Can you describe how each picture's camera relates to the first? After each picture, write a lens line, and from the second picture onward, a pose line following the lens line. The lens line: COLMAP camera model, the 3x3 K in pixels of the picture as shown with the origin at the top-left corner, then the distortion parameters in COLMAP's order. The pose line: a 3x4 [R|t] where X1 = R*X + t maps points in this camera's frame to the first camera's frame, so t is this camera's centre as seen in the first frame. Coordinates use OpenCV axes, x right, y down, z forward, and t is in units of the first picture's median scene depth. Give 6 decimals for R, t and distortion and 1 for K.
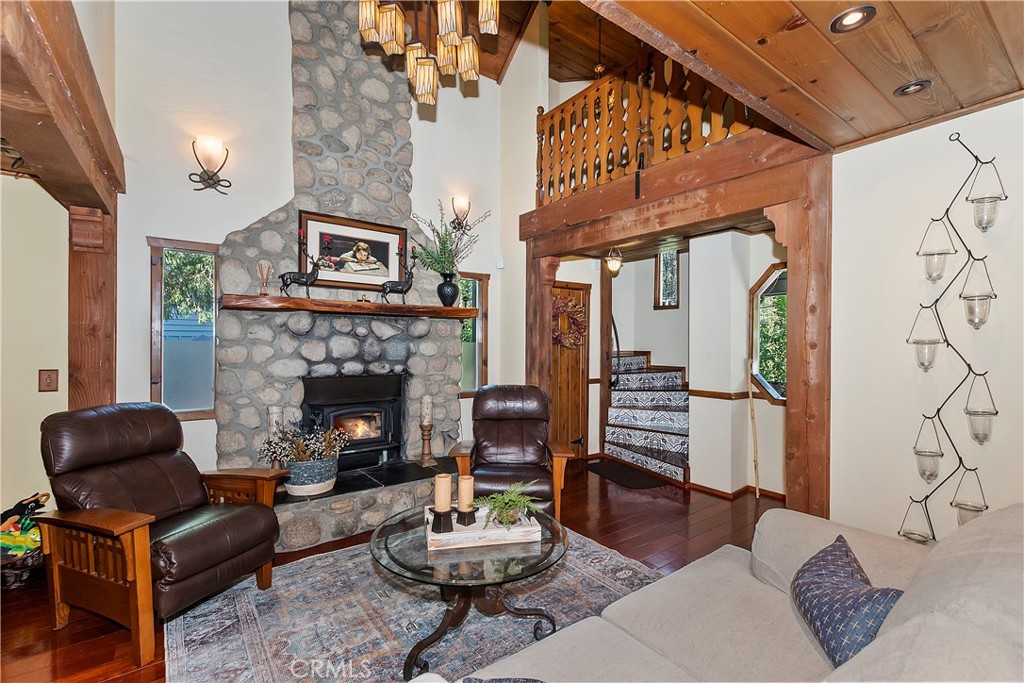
lens RADIAL K [[446.8, 0, 512.5], [0, 446.8, 342.8], [0, 0, 1]] dist [-0.008268, 0.001721]
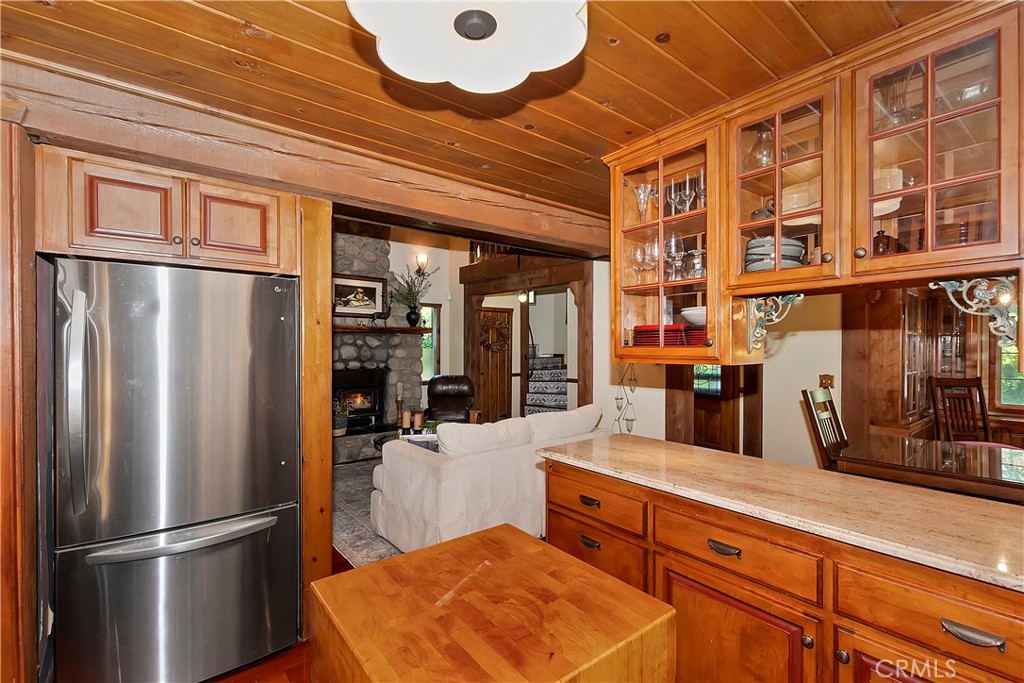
lens RADIAL K [[446.8, 0, 508.4], [0, 446.8, 346.2], [0, 0, 1]] dist [-0.008268, 0.001721]
pose [[0.998980, -0.002395, 0.045096, 0.130440], [0.002378, 0.999997, 0.000428, -0.011736], [-0.045097, -0.000320, 0.998983, -0.642268]]
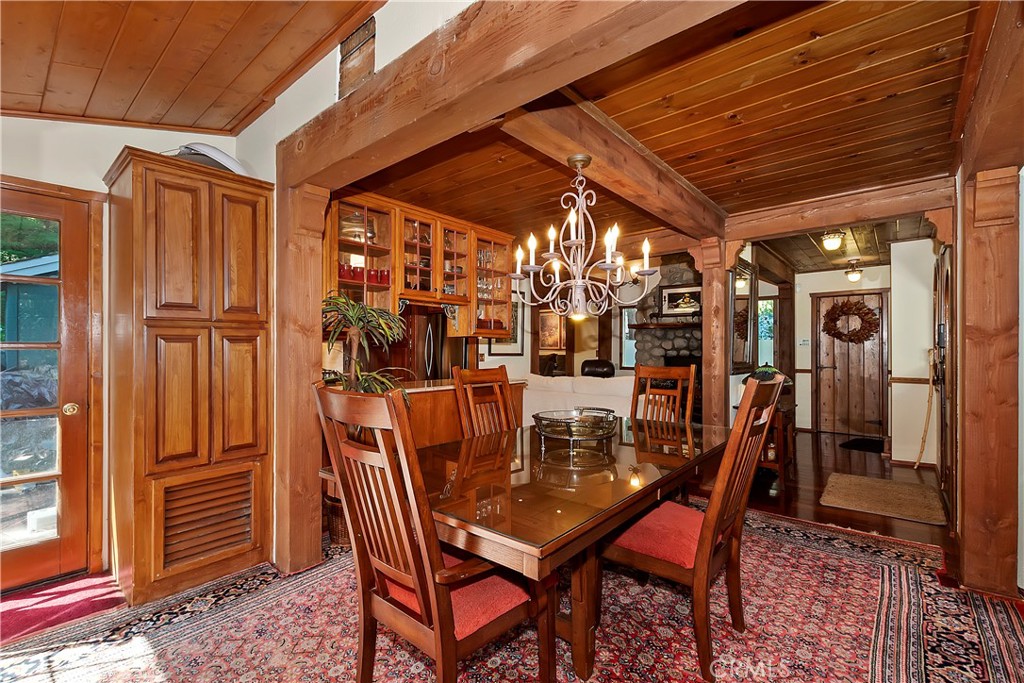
lens RADIAL K [[446.8, 0, 498.9], [0, 446.8, 349.0], [0, 0, 1]] dist [-0.008268, 0.001721]
pose [[0.212663, -0.004927, -0.977113, 1.490340], [-0.004124, 0.999974, -0.005940, 0.052308], [0.977117, 0.005293, 0.212638, -0.313962]]
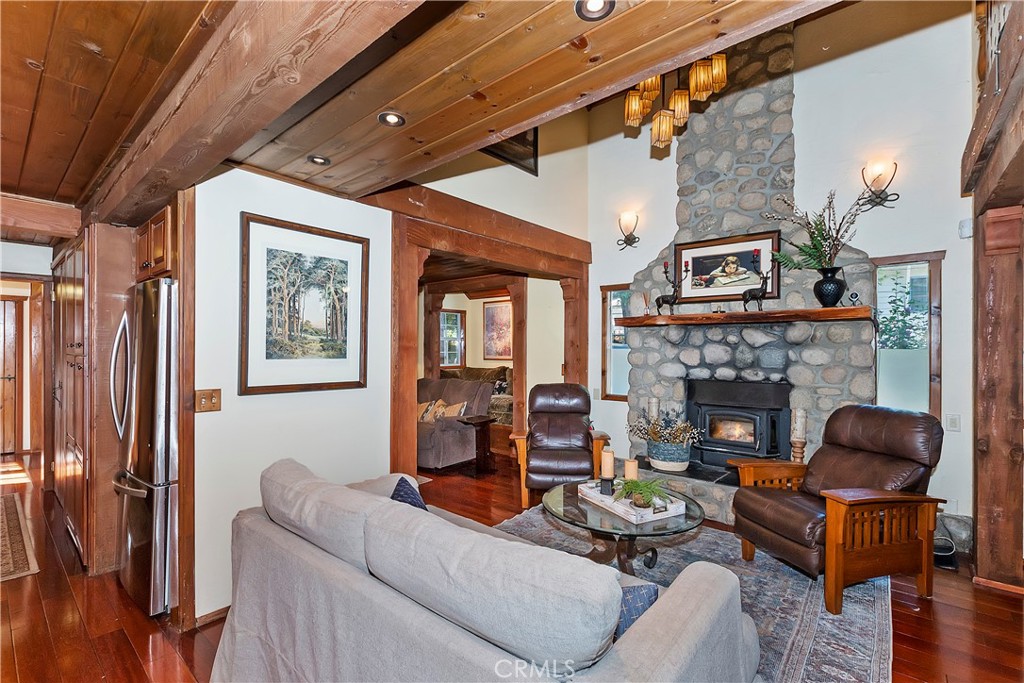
lens RADIAL K [[446.8, 0, 502.9], [0, 446.8, 350.5], [0, 0, 1]] dist [-0.008268, 0.001721]
pose [[0.225258, -0.004081, -0.974291, 0.560076], [-0.004367, 0.999977, -0.005199, 0.008520], [0.974289, 0.005426, 0.225235, 0.217763]]
